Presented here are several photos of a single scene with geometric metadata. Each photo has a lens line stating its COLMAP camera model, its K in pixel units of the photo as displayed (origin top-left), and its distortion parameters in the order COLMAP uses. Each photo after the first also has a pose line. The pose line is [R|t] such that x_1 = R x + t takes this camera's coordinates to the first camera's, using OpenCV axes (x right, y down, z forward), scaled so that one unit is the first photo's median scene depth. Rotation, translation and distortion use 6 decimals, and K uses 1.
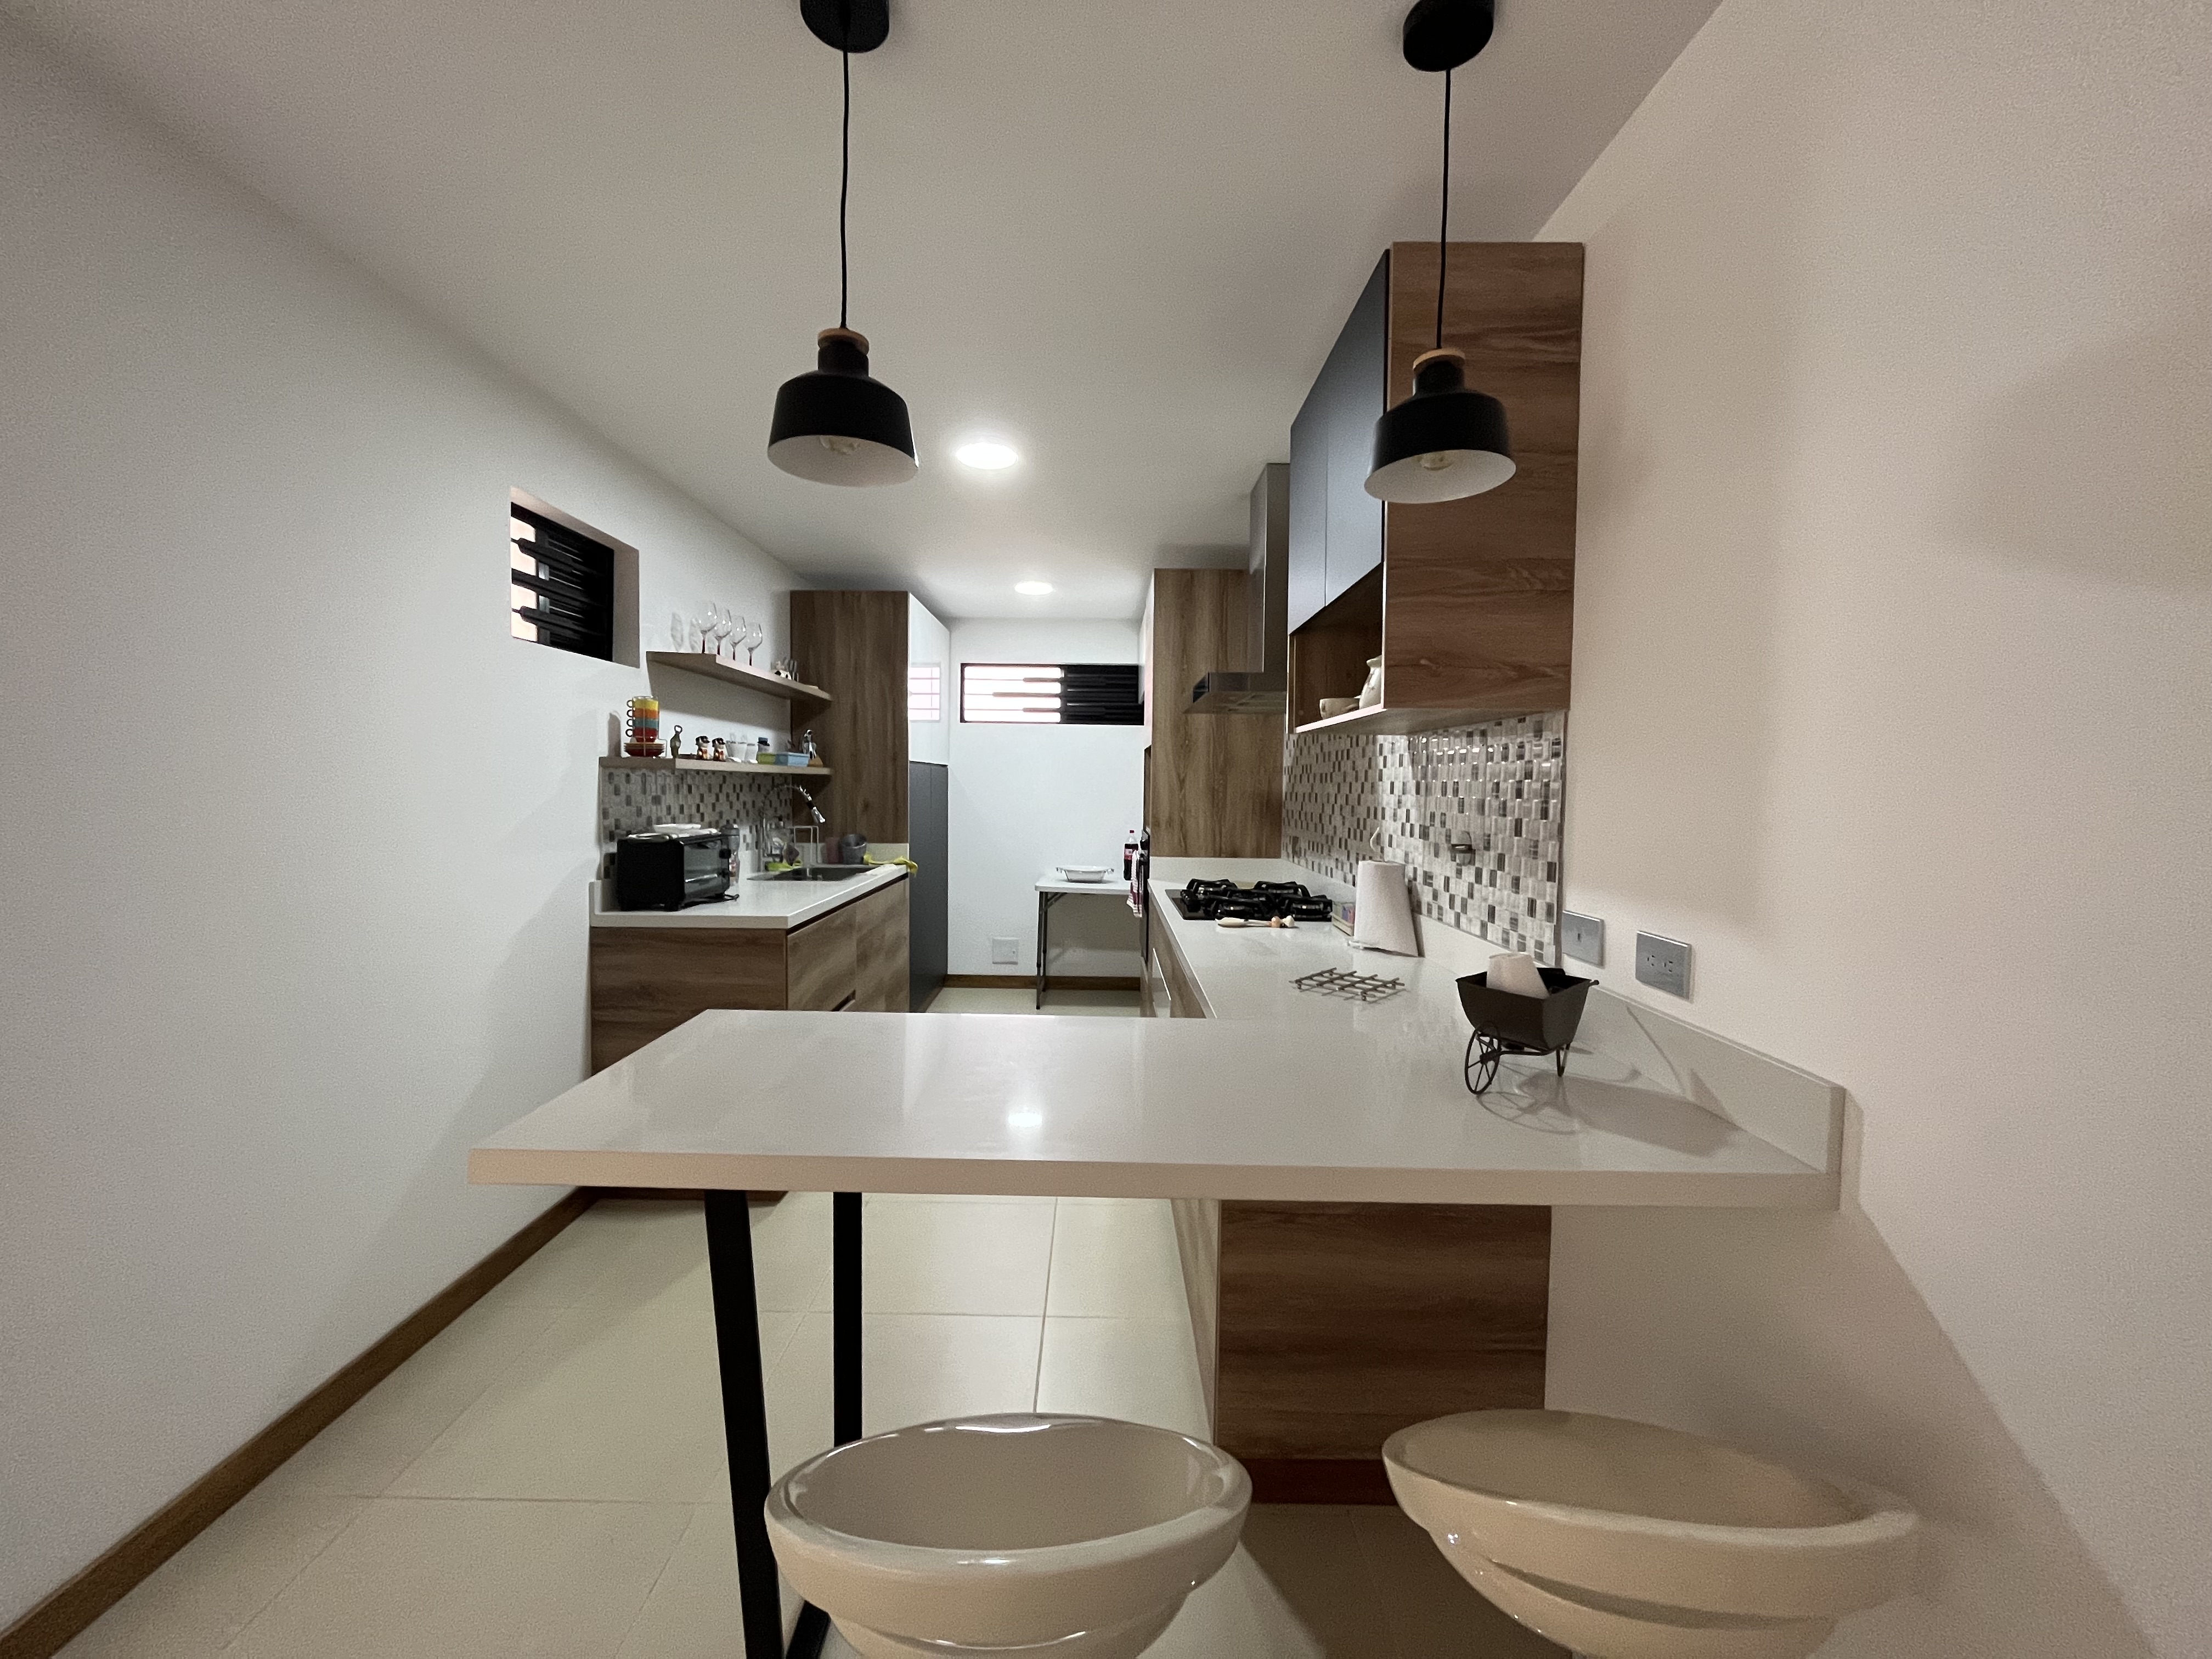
lens RADIAL K [[890.1, 0, 1114.1], [0, 890.1, 828.0], [0, 0, 1]] dist [-0.002913, 0.000348]
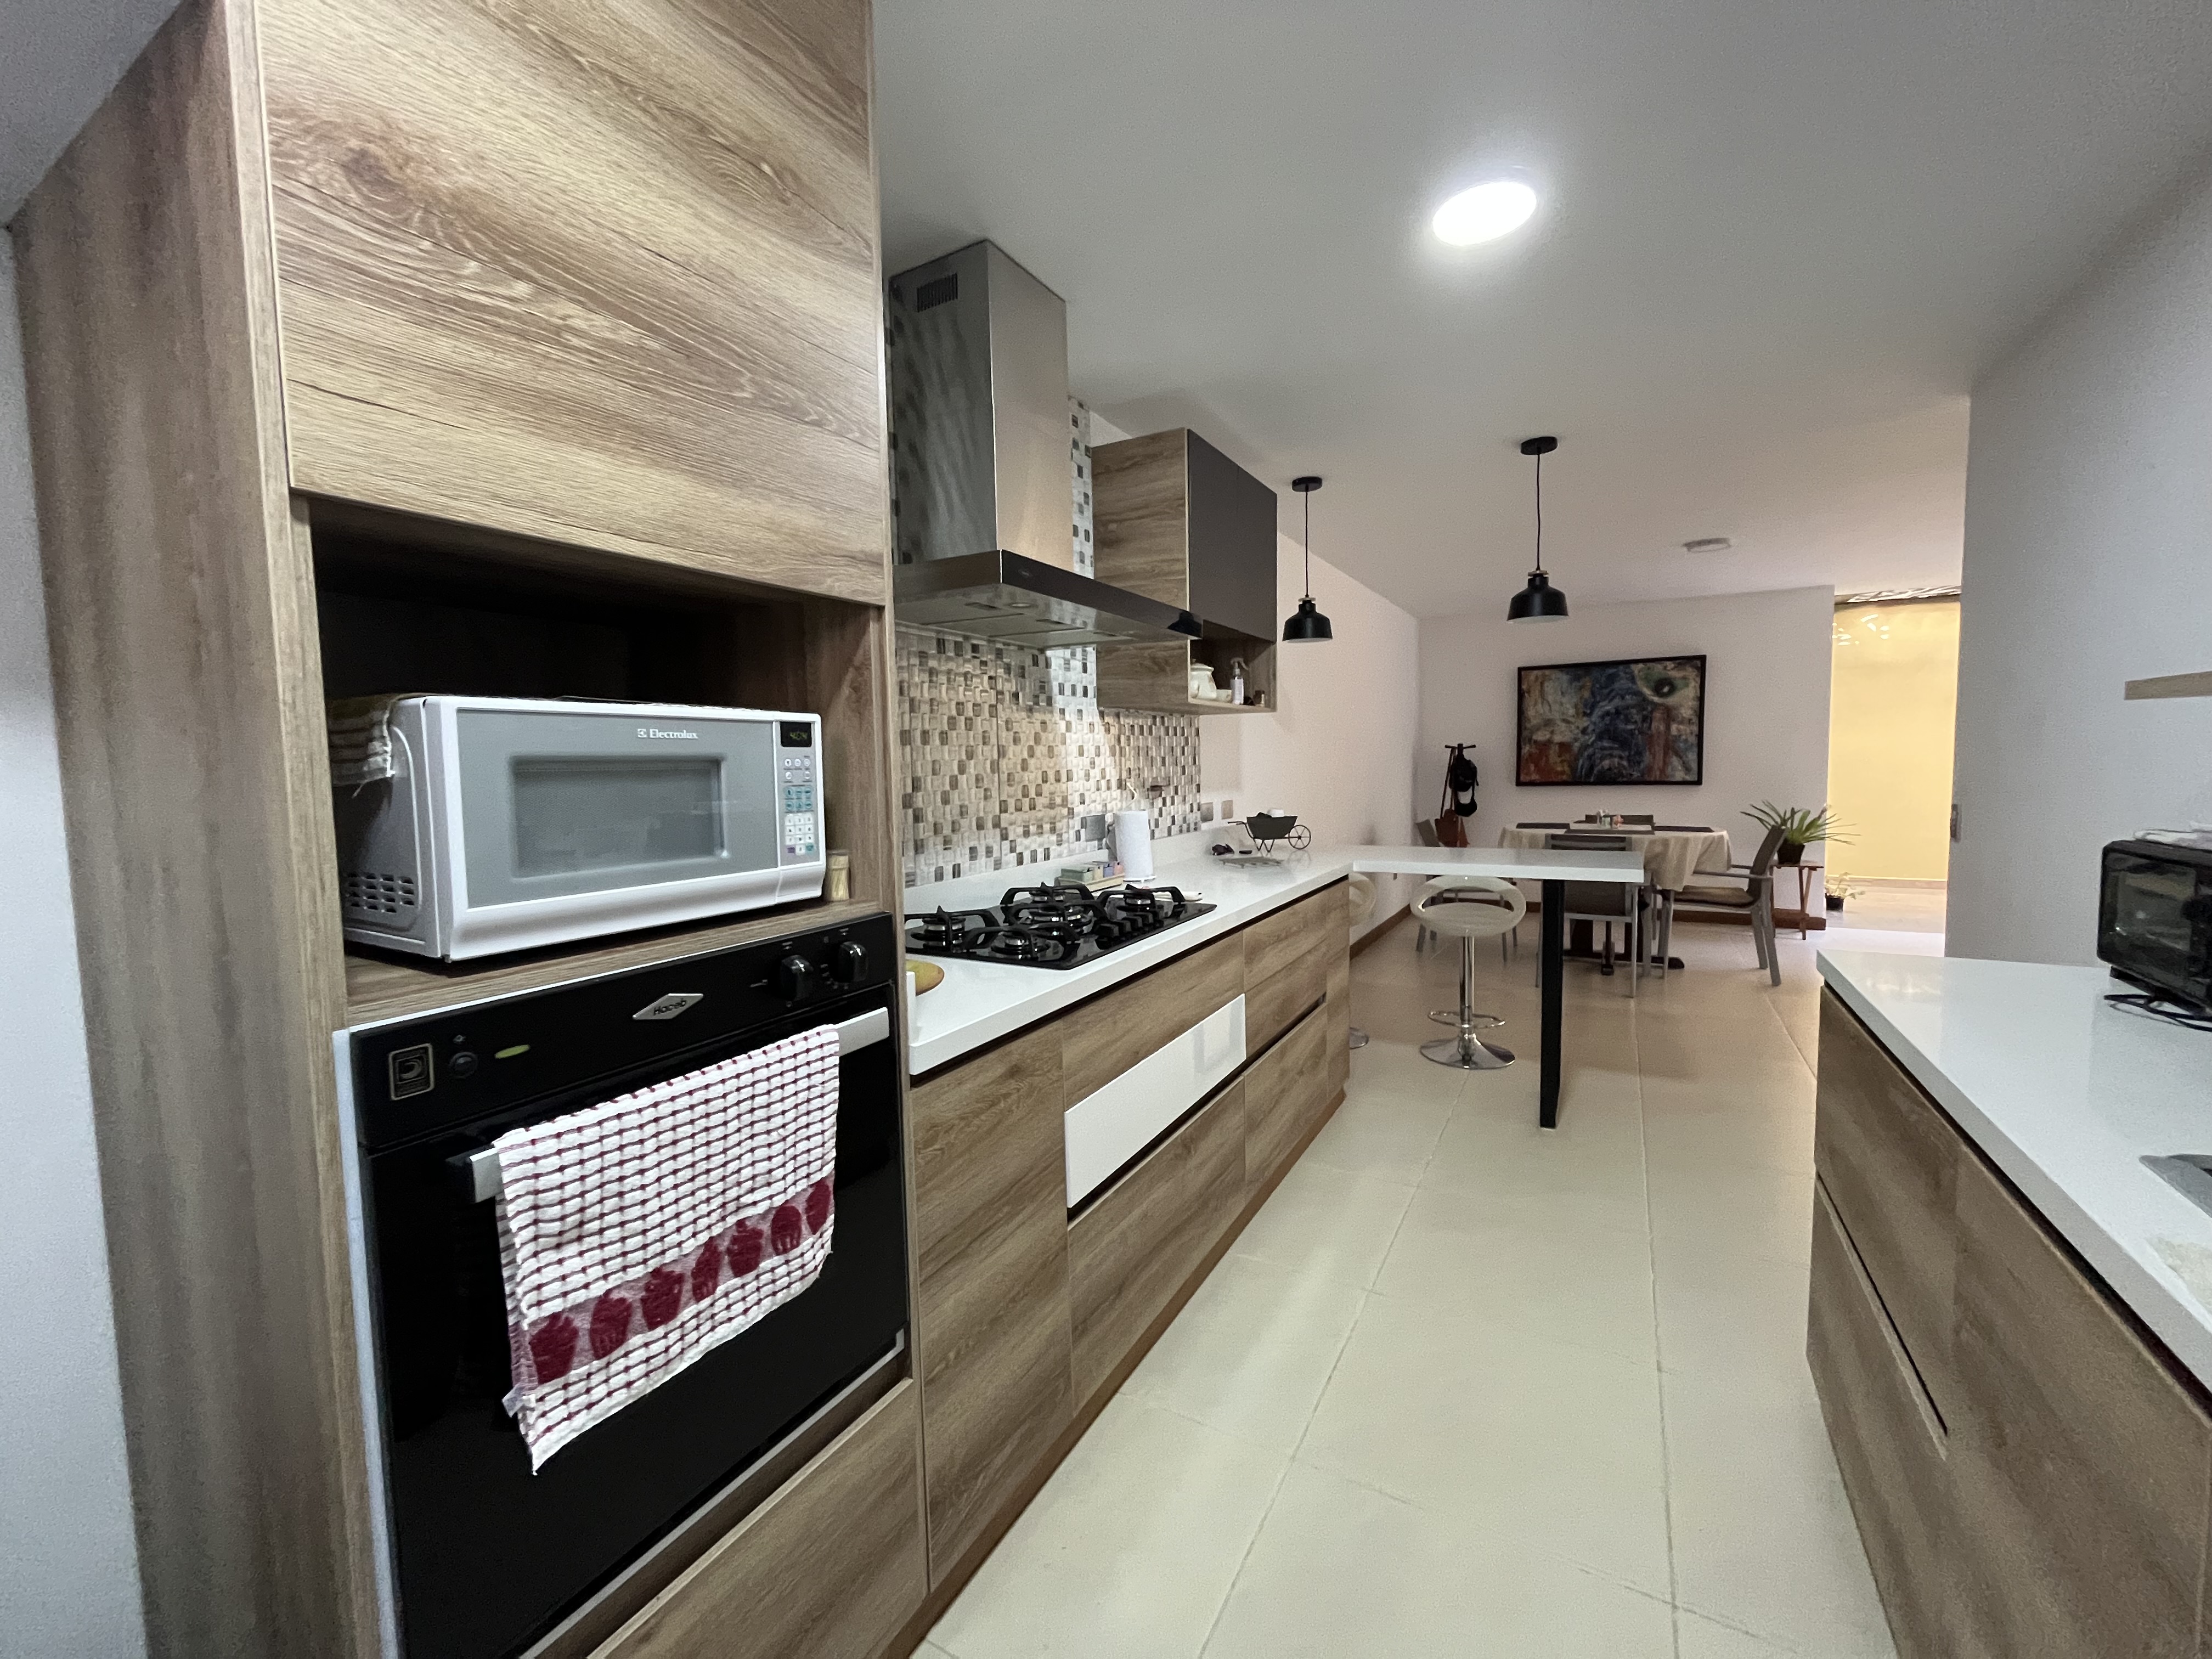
lens RADIAL K [[890.1, 0, 1097.8], [0, 890.1, 821.3], [0, 0, 1]] dist [-0.002913, 0.000348]
pose [[-0.856579, -0.030092, 0.515137, -0.222101], [0.035031, 0.992604, 0.116235, -0.069222], [-0.514825, 0.117611, -0.849190, 1.551526]]
